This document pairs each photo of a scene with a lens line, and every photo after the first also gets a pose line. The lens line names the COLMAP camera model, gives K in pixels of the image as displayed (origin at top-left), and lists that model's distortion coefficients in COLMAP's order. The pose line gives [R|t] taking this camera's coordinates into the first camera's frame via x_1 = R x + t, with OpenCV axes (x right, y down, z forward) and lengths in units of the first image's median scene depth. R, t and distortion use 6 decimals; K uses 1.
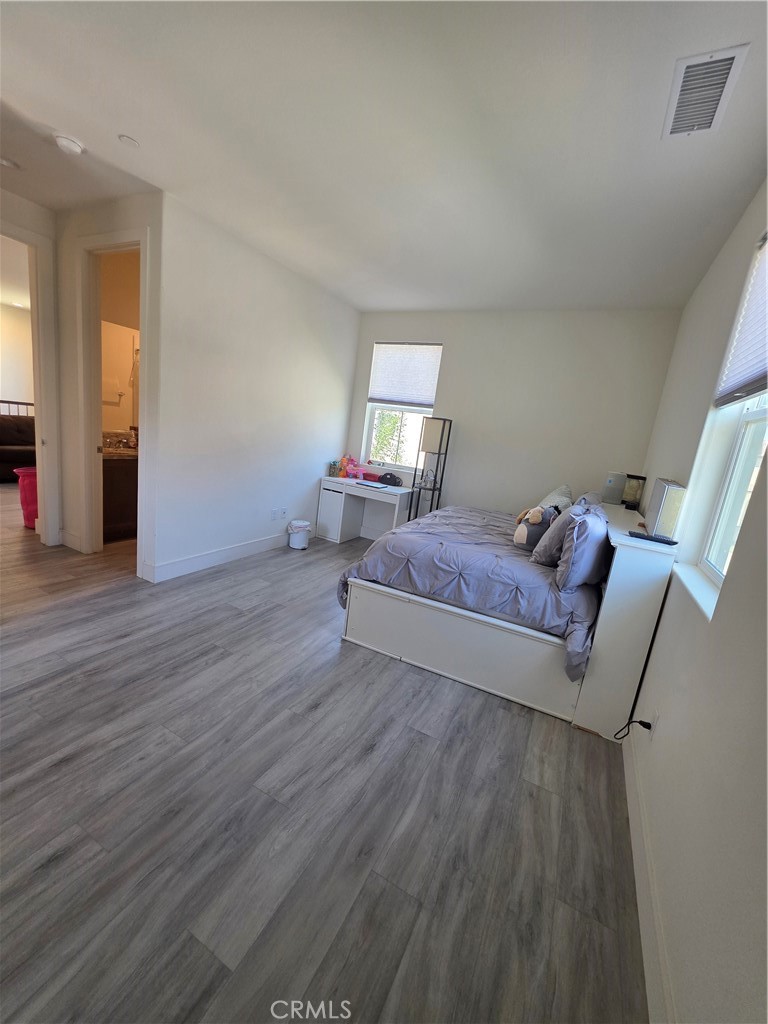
lens RADIAL K [[407.5, 0, 384.4], [0, 407.5, 512.1], [0, 0, 1]] dist [-0.000196, 0.000496]
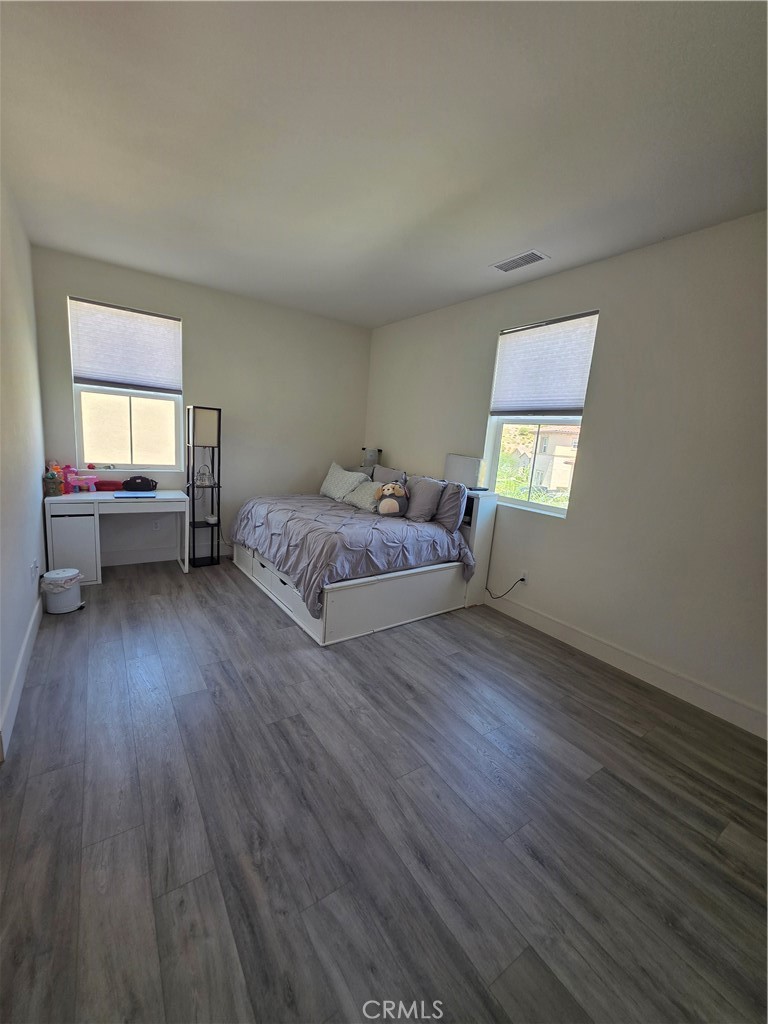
lens RADIAL K [[407.5, 0, 386.8], [0, 407.5, 517.9], [0, 0, 1]] dist [-0.000196, 0.000496]
pose [[0.479311, -0.258071, 0.838844, -0.932159], [0.162547, 0.965358, 0.204114, -0.212767], [-0.862461, 0.038518, 0.504656, 0.392400]]
